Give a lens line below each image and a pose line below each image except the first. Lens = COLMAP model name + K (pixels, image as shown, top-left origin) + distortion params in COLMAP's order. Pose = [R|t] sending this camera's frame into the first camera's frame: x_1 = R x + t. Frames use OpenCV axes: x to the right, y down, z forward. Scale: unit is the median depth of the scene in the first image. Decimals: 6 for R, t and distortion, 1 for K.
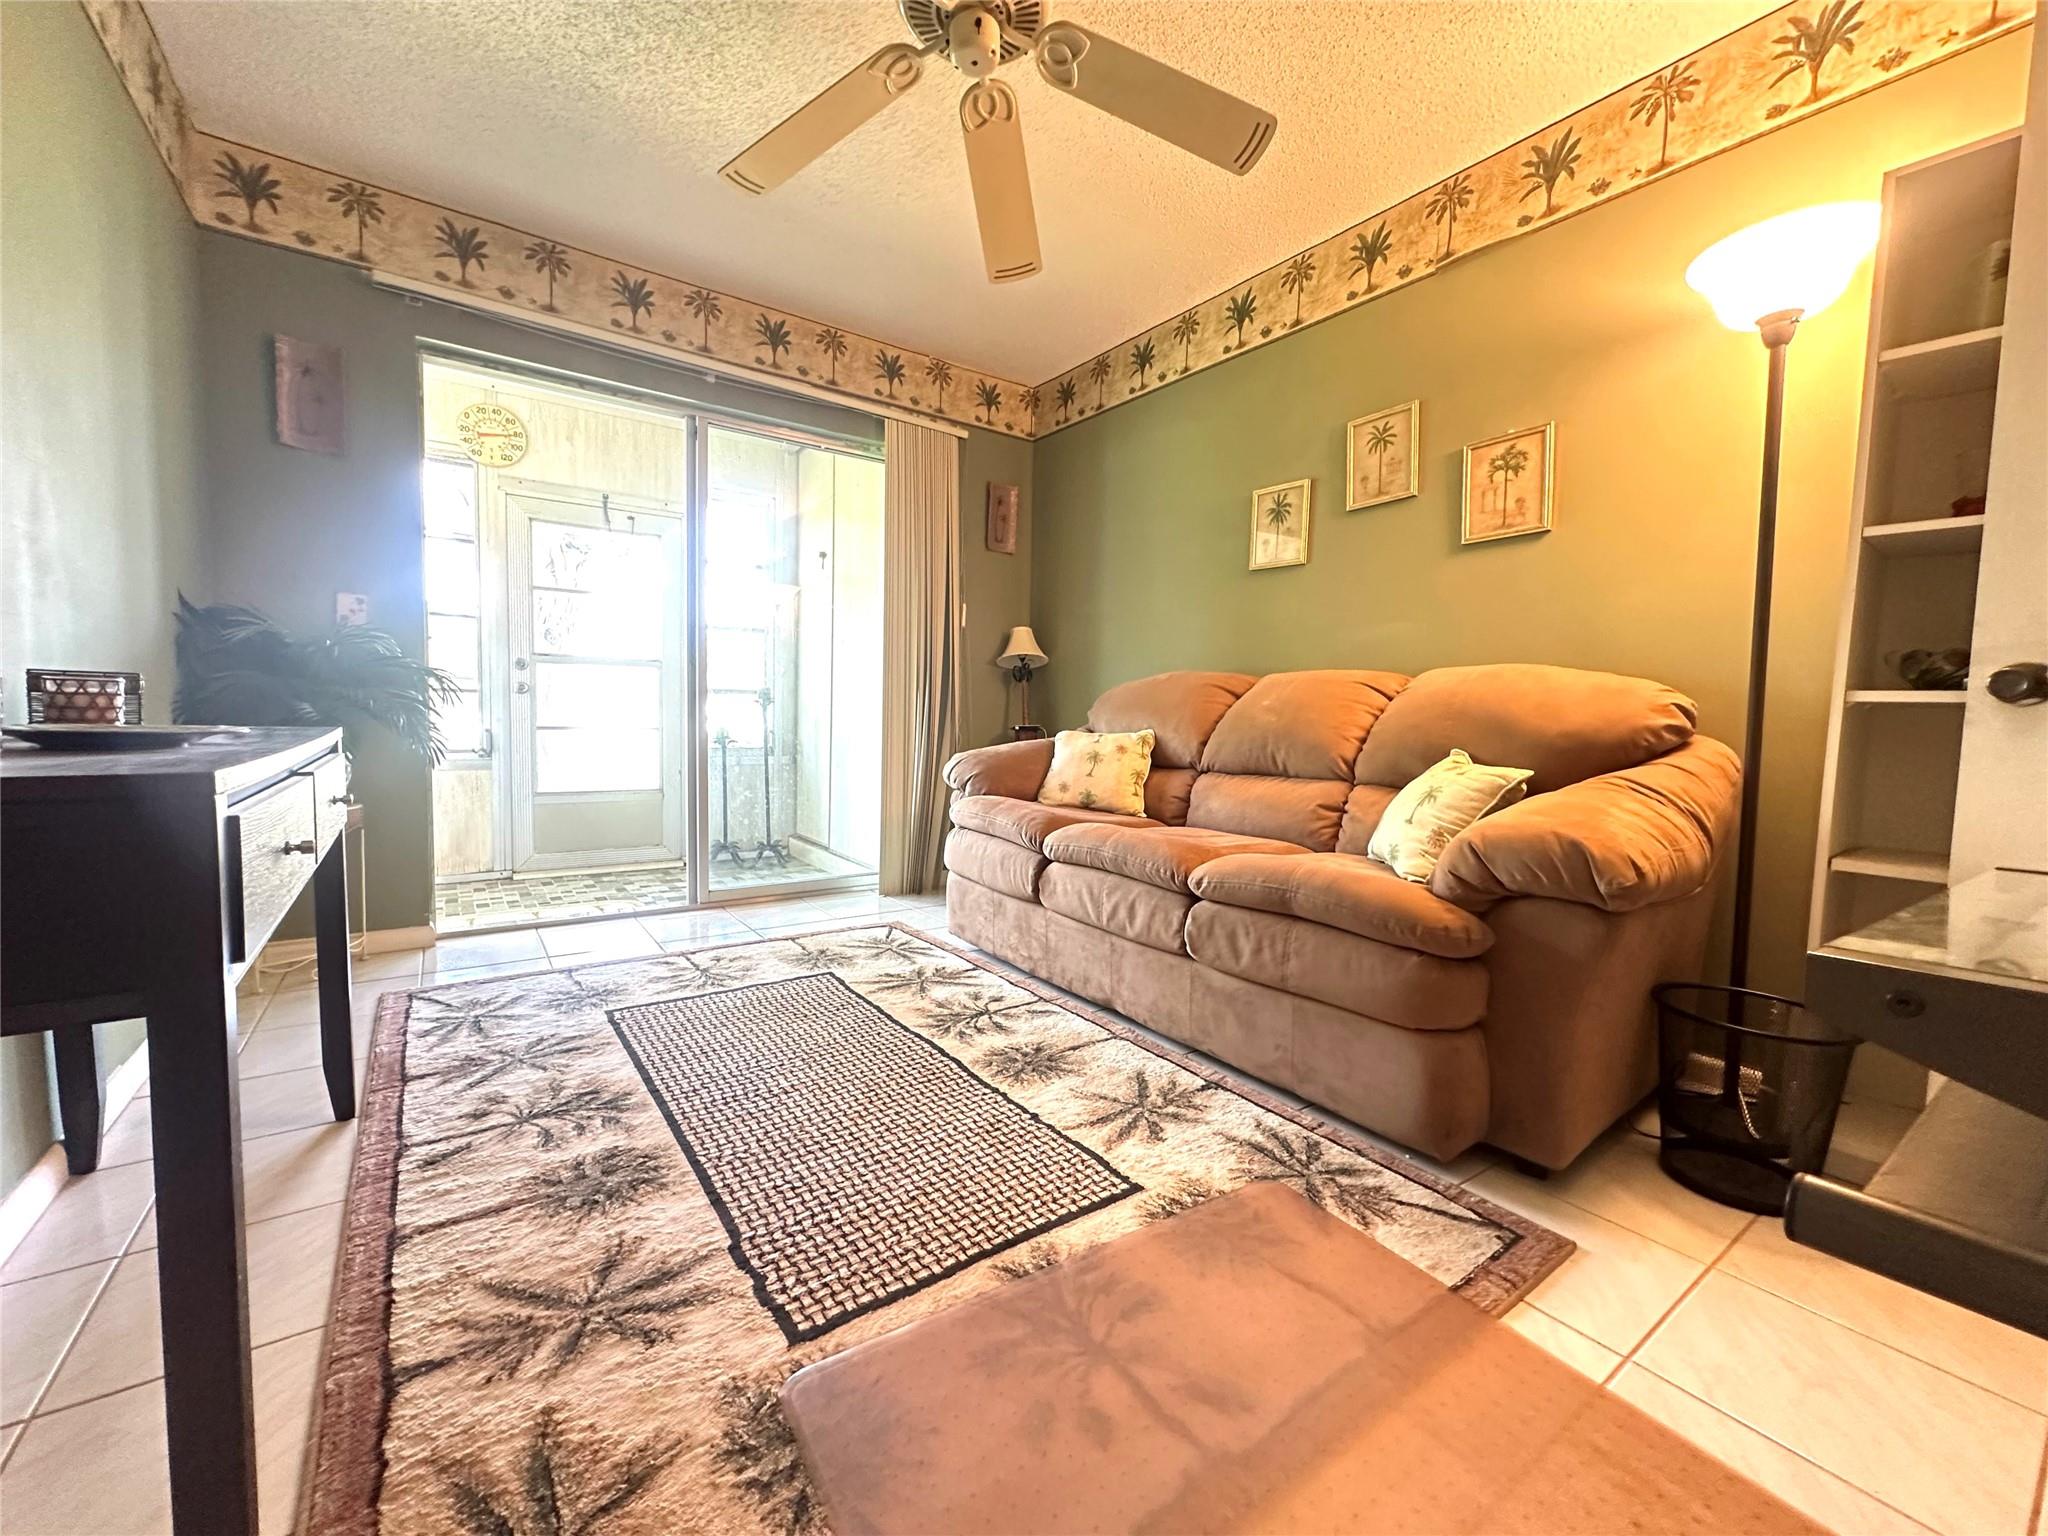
lens RADIAL K [[816.7, 0, 1021.7], [0, 816.7, 767.5], [0, 0, 1]] dist [-0.001016, 0.000256]
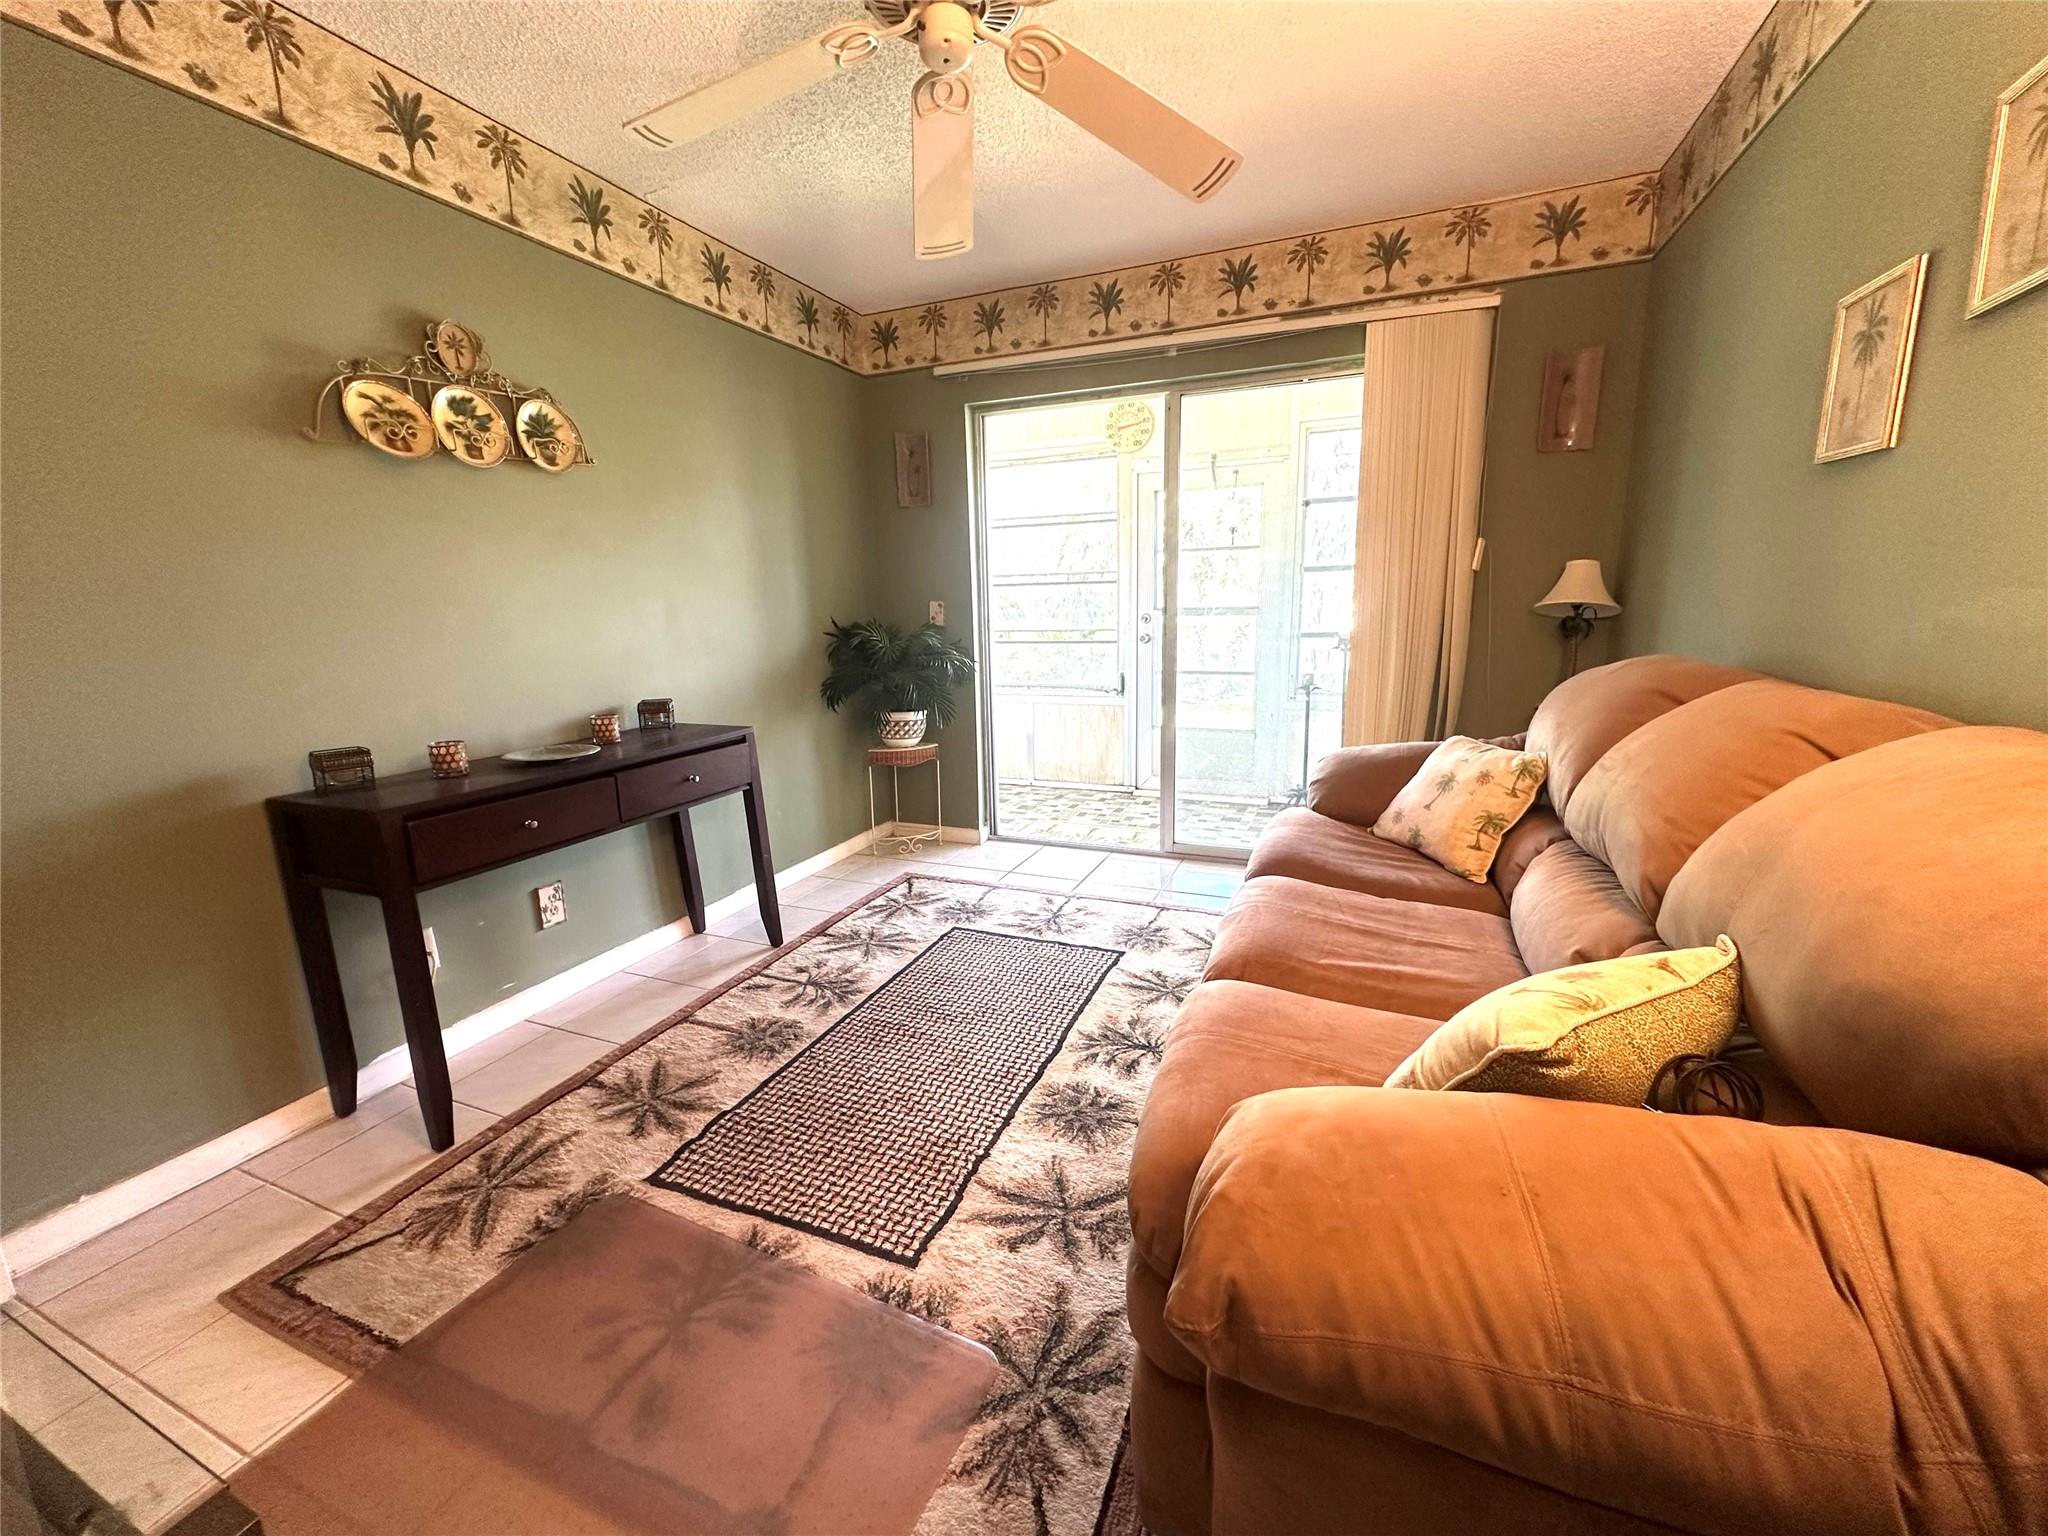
lens RADIAL K [[816.7, 0, 1024.0], [0, 816.7, 766.5], [0, 0, 1]] dist [-0.001016, 0.000256]
pose [[0.529457, 0.133566, -0.837756, 0.641782], [-0.022164, 0.989369, 0.143730, -0.158557], [0.848047, -0.057531, 0.526789, 0.405702]]
